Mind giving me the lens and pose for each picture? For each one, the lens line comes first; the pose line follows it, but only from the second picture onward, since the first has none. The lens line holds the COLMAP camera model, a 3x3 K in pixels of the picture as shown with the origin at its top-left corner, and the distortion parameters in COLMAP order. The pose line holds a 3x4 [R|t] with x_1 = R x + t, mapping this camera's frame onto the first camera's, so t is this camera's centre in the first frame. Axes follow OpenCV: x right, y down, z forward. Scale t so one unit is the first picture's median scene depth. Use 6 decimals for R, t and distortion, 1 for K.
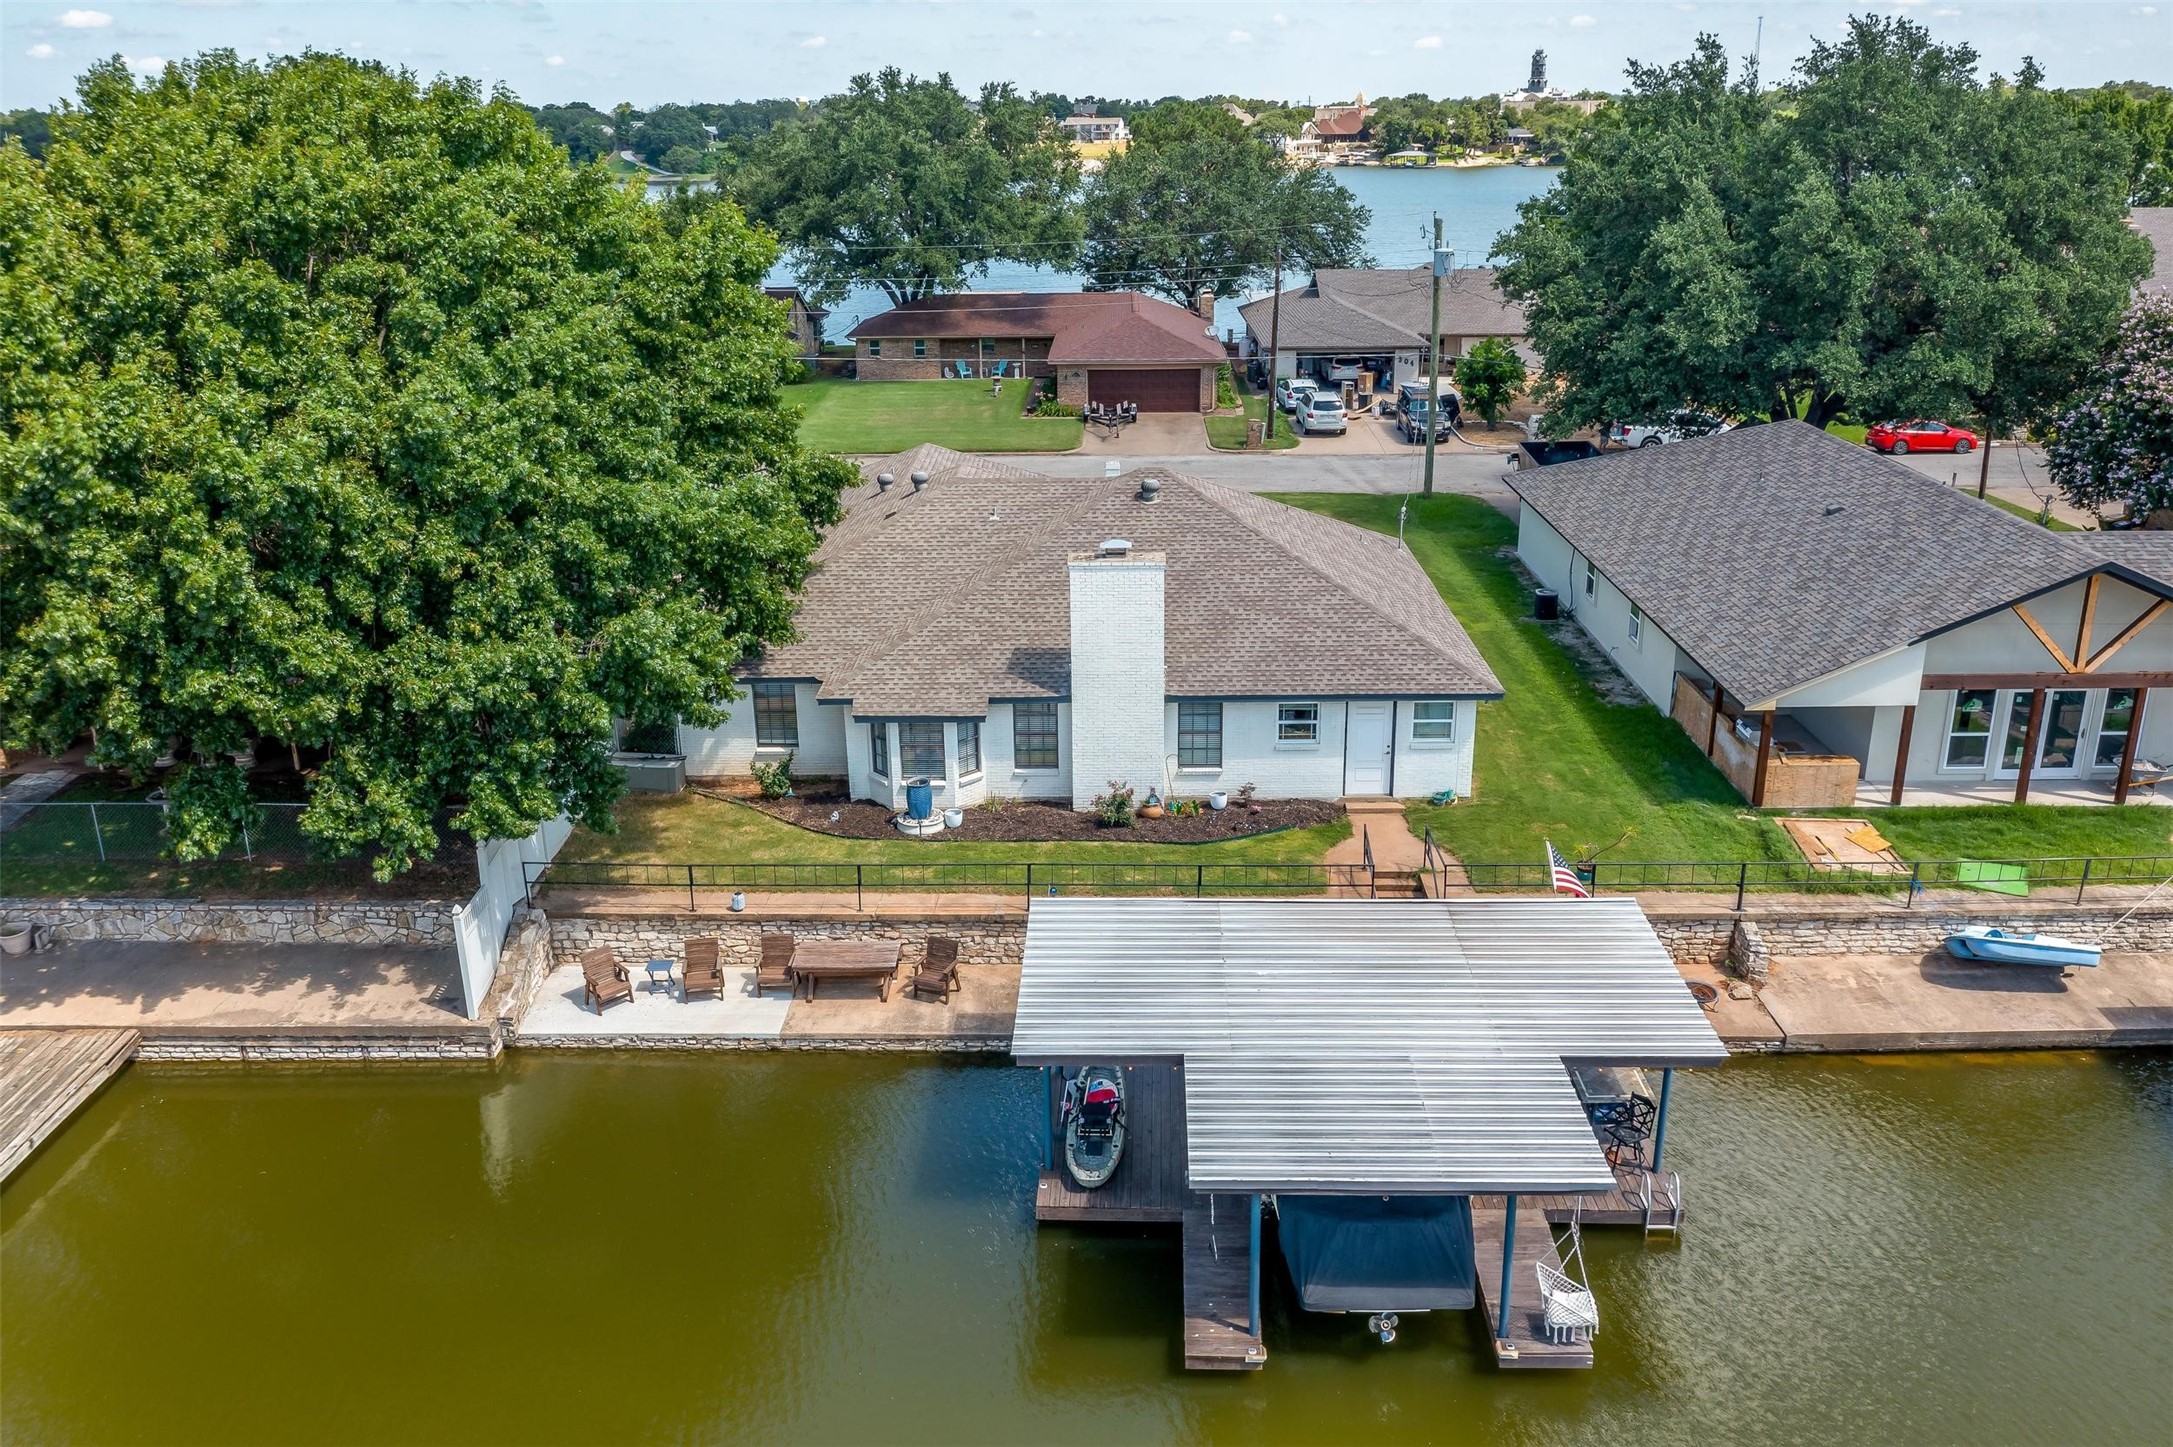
lens RADIAL K [[1737.8, 0, 1086.5], [0, 1737.8, 723.5], [0, 0, 1]] dist [-0.017838, -0.001082]
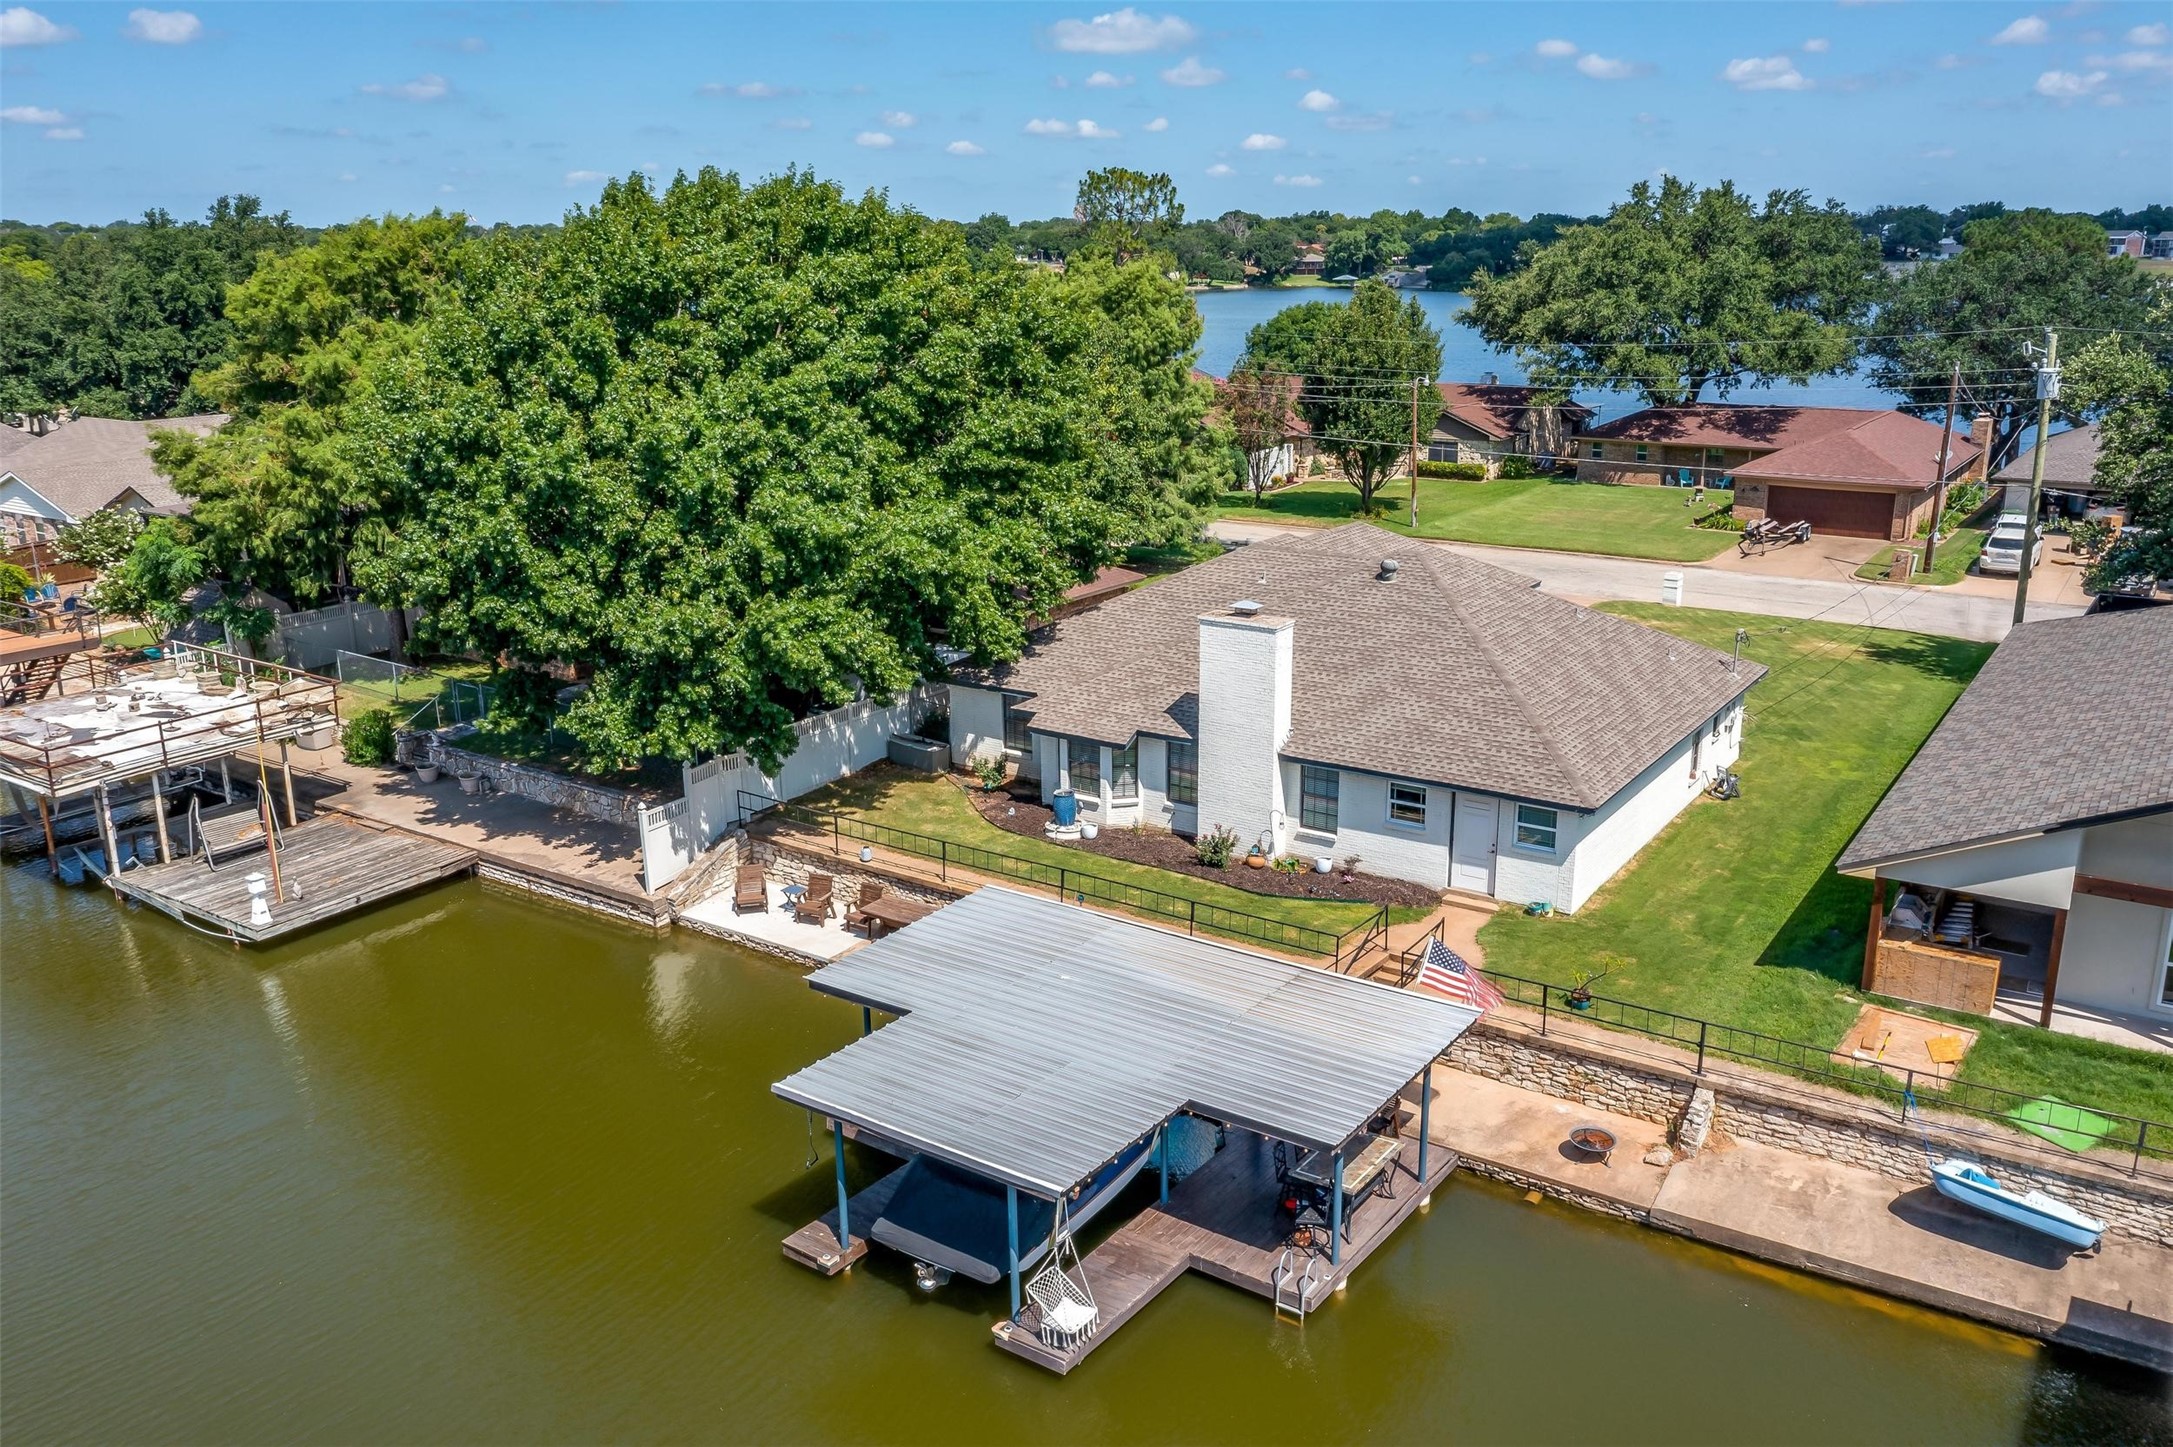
lens RADIAL K [[1717.2, 0, 1086.5], [0, 1717.2, 723.5], [0, 0, 1]] dist [-0.009311, -0.003937]
pose [[0.836030, 0.153107, -0.526888, 0.498498], [-0.182383, 0.983221, -0.003681, -0.009211], [0.517484, 0.099173, 0.849927, 0.052589]]
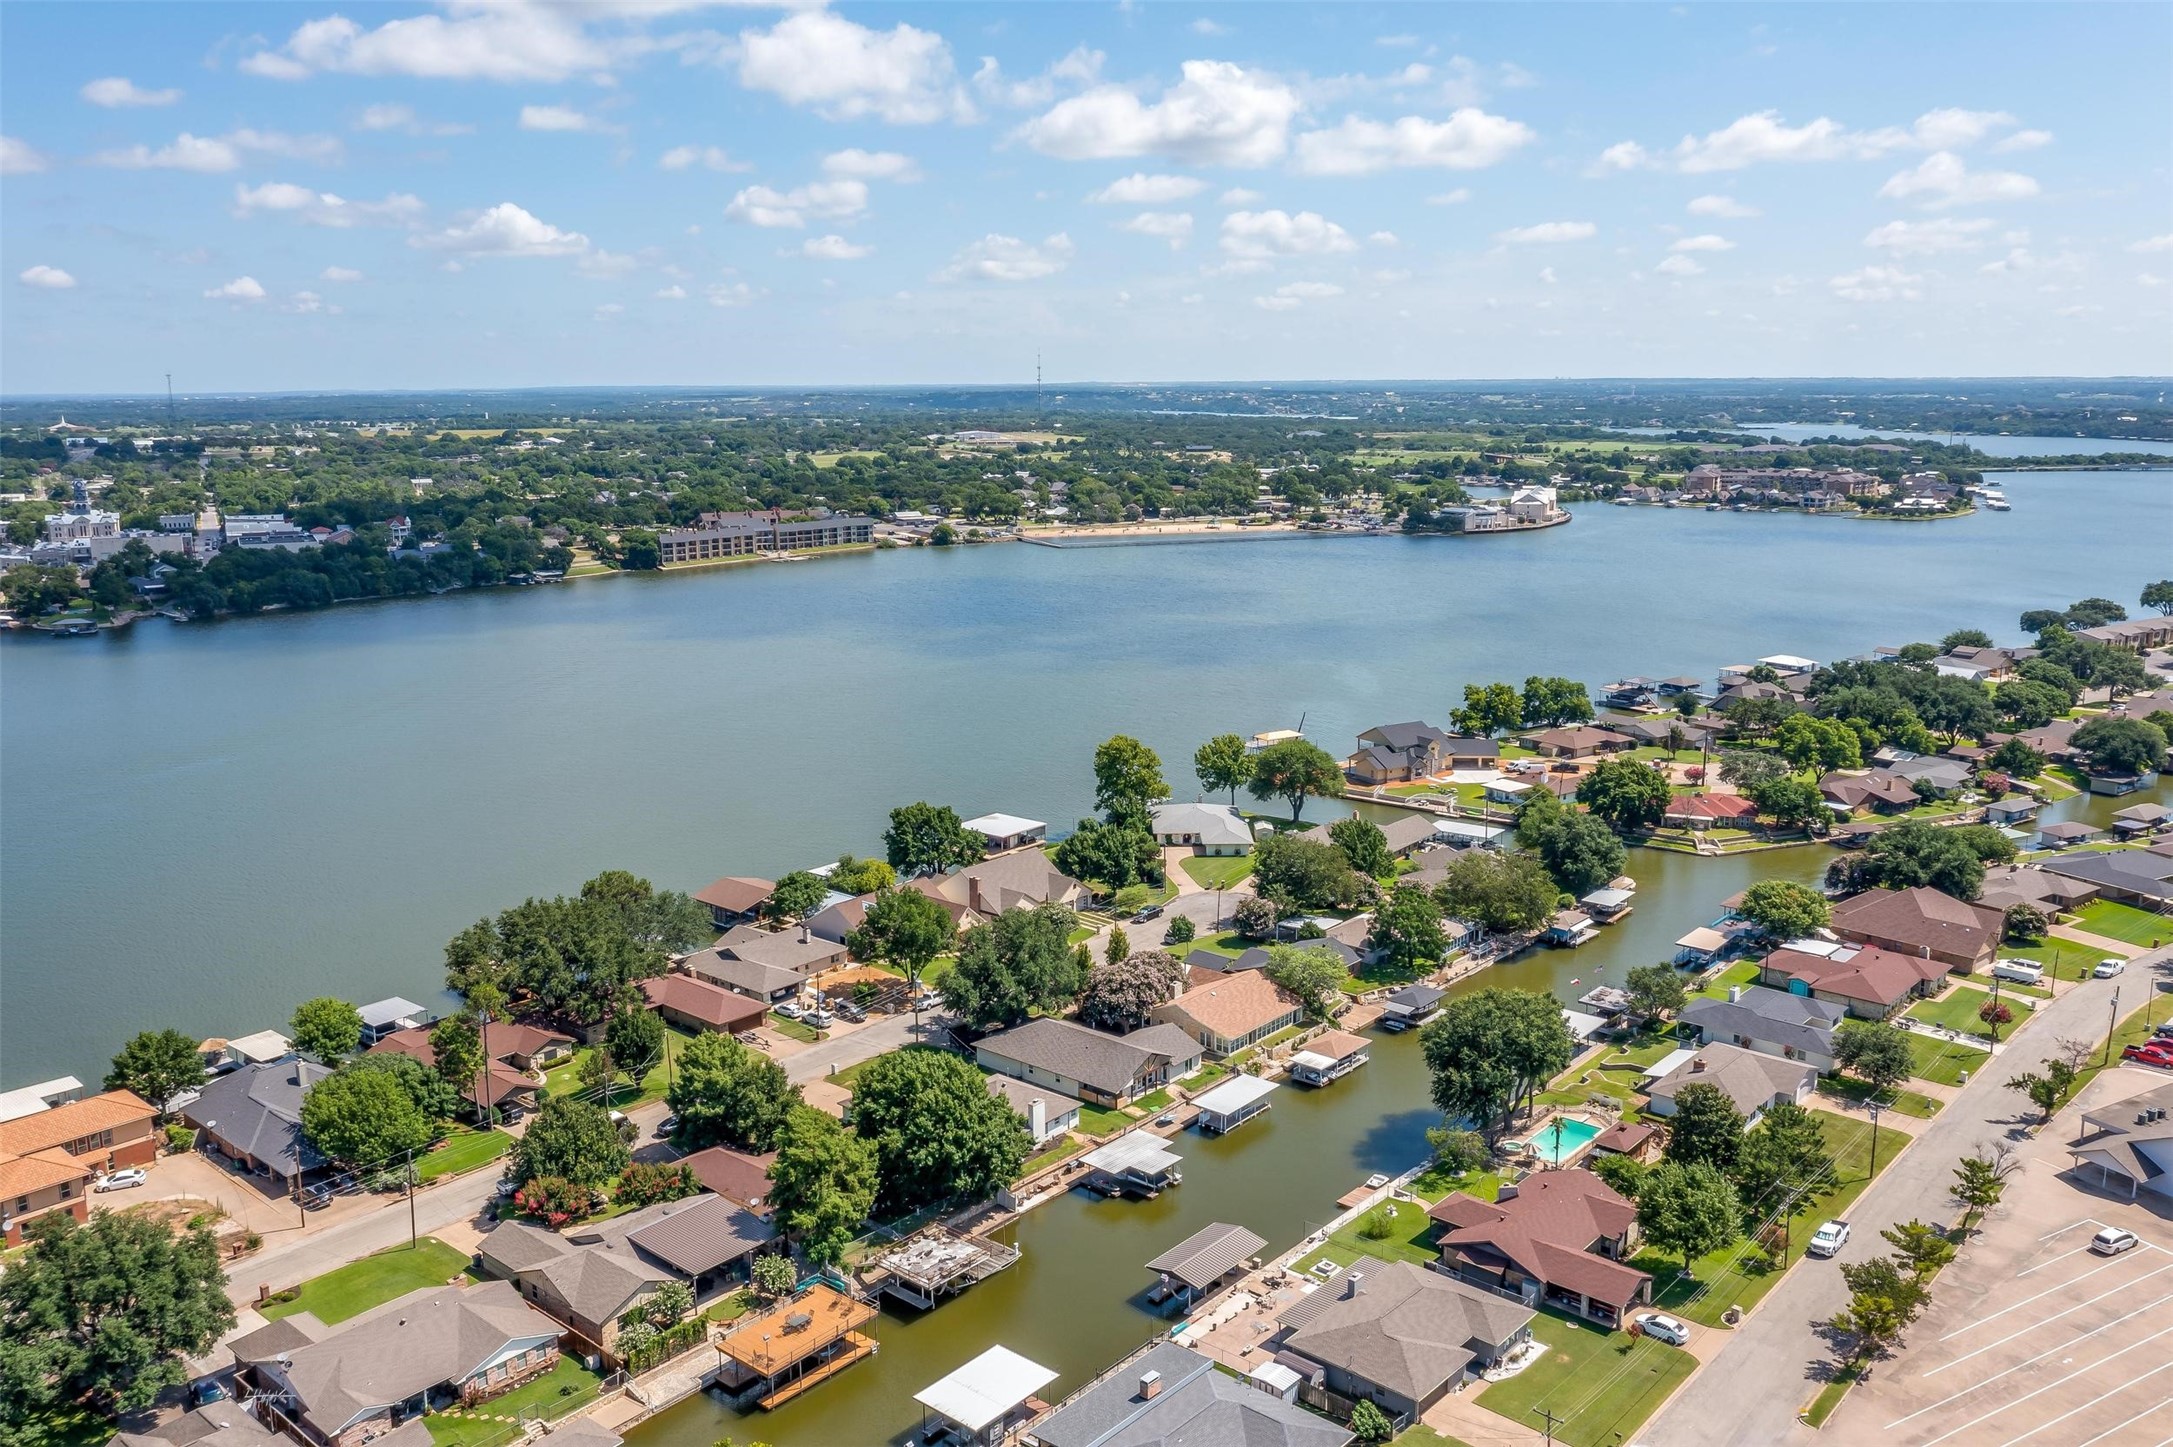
lens RADIAL K [[1737.8, 0, 1086.5], [0, 1737.8, 723.5], [0, 0, 1]] dist [-0.017838, -0.001082]
pose [[0.635321, -0.141880, 0.759103, -3.845484], [0.249058, 0.968098, -0.027505, -1.054525], [-0.730983, 0.206535, 0.650389, -2.909197]]
